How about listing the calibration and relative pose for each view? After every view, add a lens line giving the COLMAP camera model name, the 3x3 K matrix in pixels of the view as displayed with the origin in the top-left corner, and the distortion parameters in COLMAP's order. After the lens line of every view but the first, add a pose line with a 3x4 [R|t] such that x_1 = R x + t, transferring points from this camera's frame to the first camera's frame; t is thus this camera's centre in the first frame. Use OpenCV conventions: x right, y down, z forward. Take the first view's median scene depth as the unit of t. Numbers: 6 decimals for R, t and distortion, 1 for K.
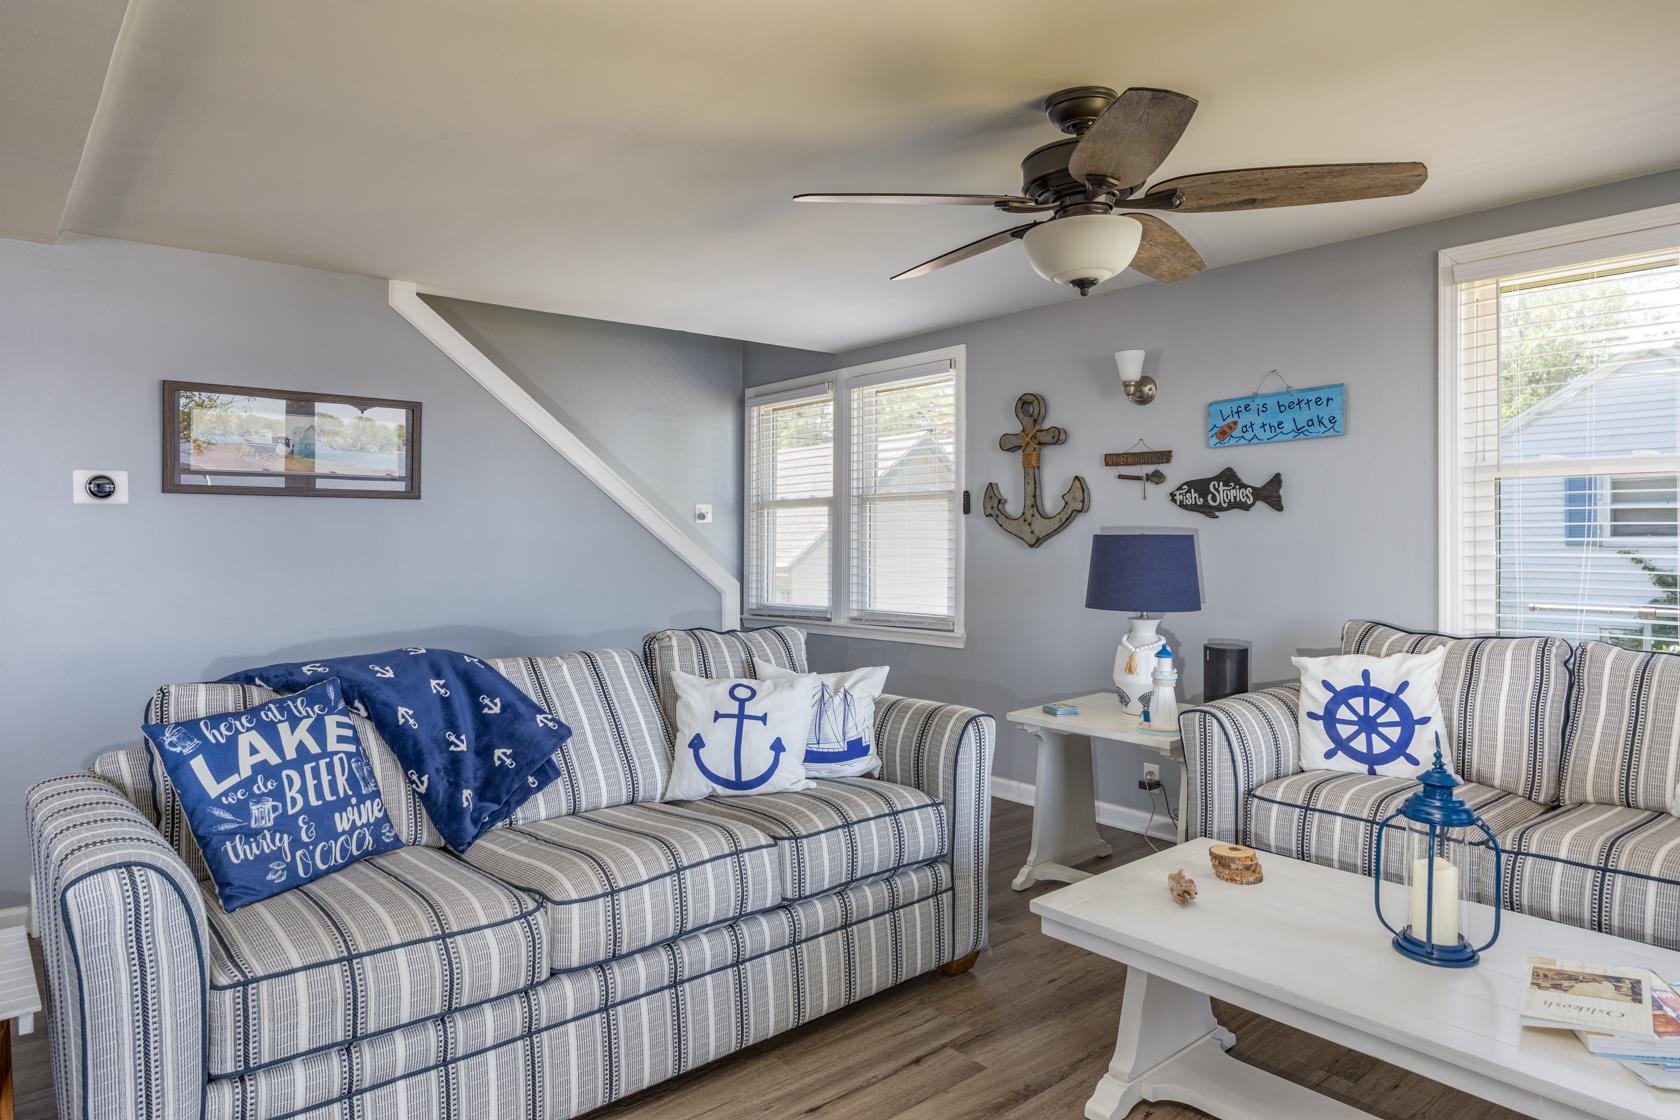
lens RADIAL K [[1005.3, 0, 843.5], [0, 1005.3, 544.6], [0, 0, 1]] dist [-0.006184, 0.001624]
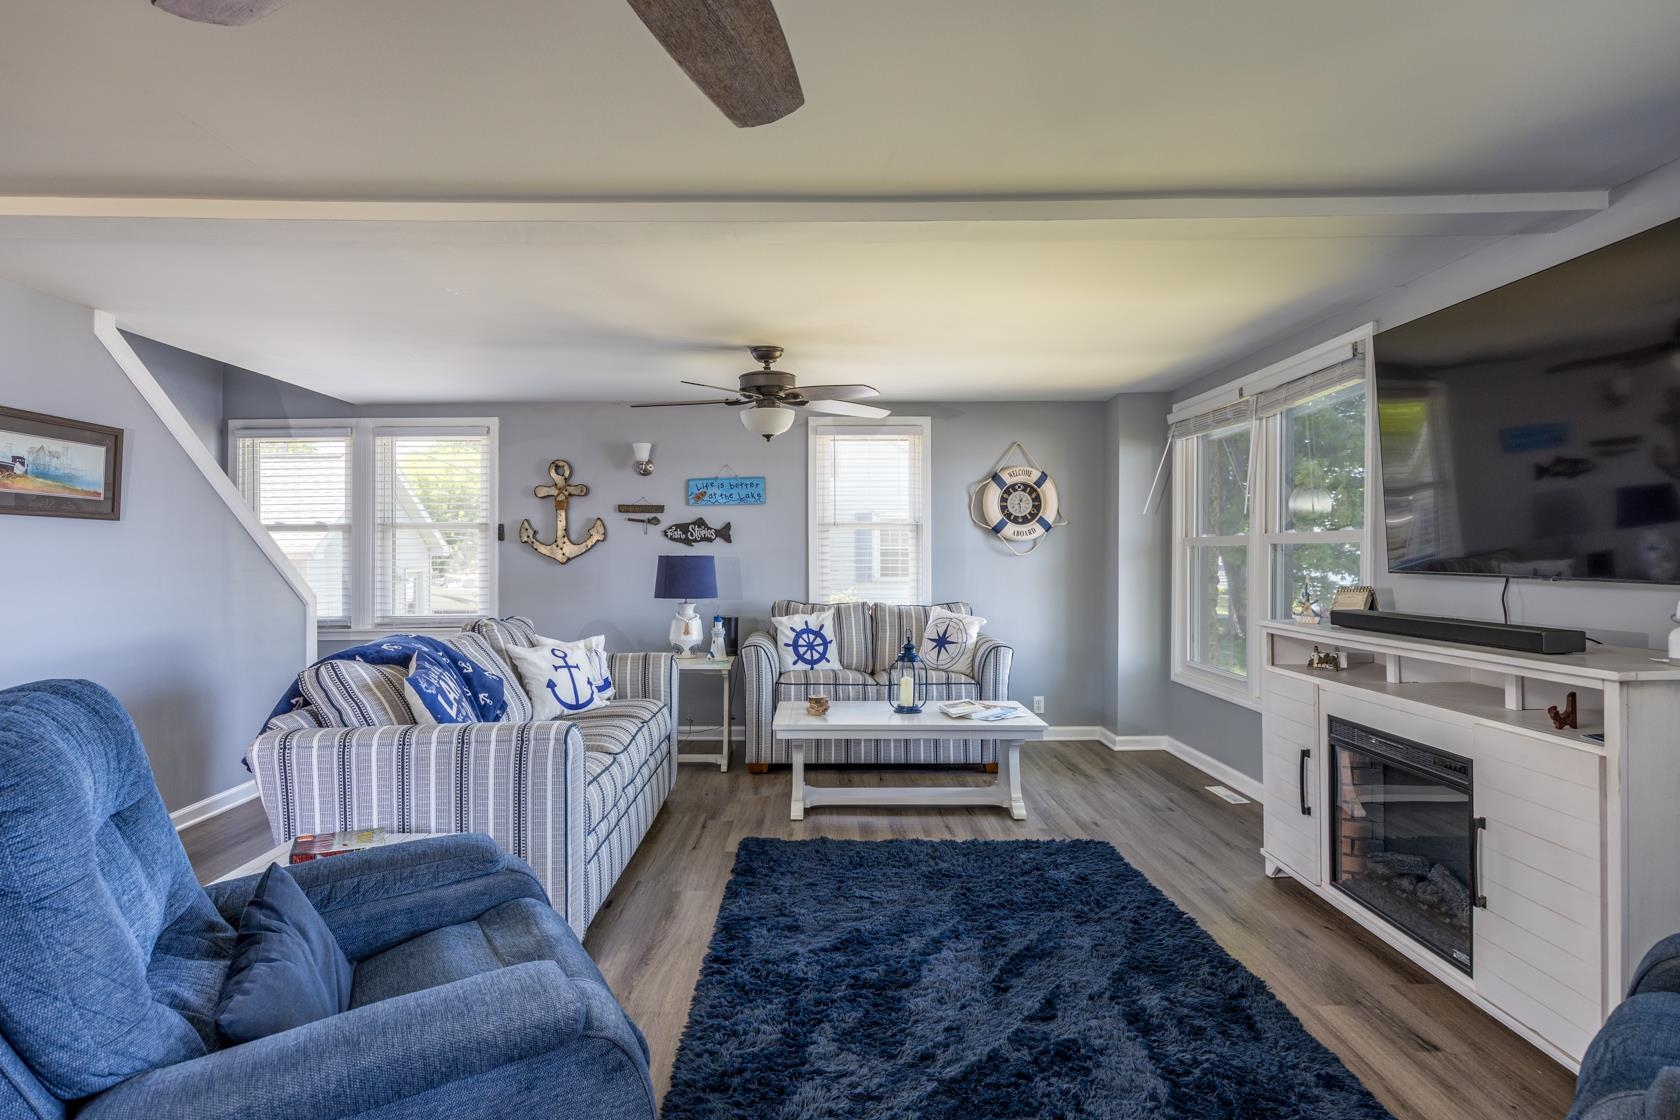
lens RADIAL K [[947.0, 0, 836.1], [0, 947.0, 561.3], [0, 0, 1]] dist [-0.000073, 0.000472]
pose [[0.630272, -0.002312, 0.776371, -0.775171], [0.007208, 0.999970, -0.002874, 0.006256], [-0.776341, 0.007407, 0.630270, -0.229966]]
